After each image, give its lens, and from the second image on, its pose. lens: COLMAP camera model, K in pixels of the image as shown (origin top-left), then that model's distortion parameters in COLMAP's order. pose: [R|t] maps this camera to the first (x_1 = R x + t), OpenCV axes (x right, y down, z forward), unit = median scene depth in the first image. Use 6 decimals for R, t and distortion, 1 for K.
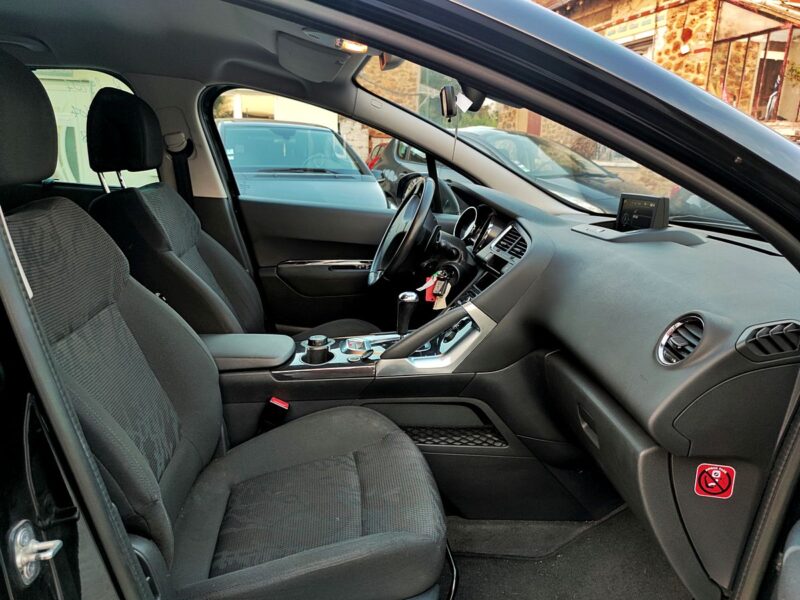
lens RADIAL K [[589.9, 0, 407.2], [0, 589.9, 308.6], [0, 0, 1]] dist [0.001240, -0.005832]
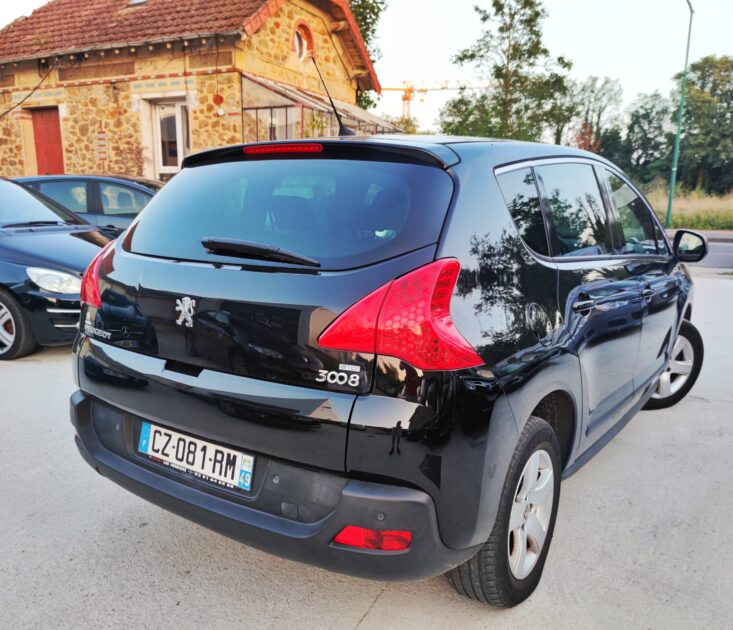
lens RADIAL K [[633.4, 0, 365.3], [0, 633.4, 329.0], [0, 0, 1]] dist [0.011697, 0.002167]
pose [[0.660939, -0.168595, 0.731256, -2.149224], [0.197449, 0.979172, 0.047291, -0.009497], [-0.723998, 0.113130, 0.680462, -0.357253]]
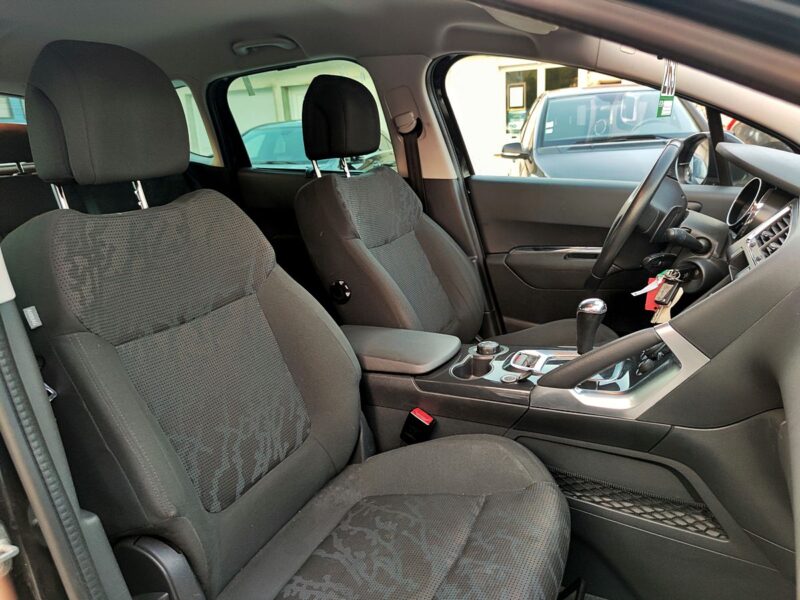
lens RADIAL K [[583.5, 0, 403.3], [0, 583.5, 303.4], [0, 0, 1]] dist [0.050392, -0.080459]
pose [[0.829897, 0.078941, -0.552304, 0.186362], [-0.058644, 0.996798, 0.054353, -0.043244], [0.554826, -0.012718, 0.831869, 0.218557]]
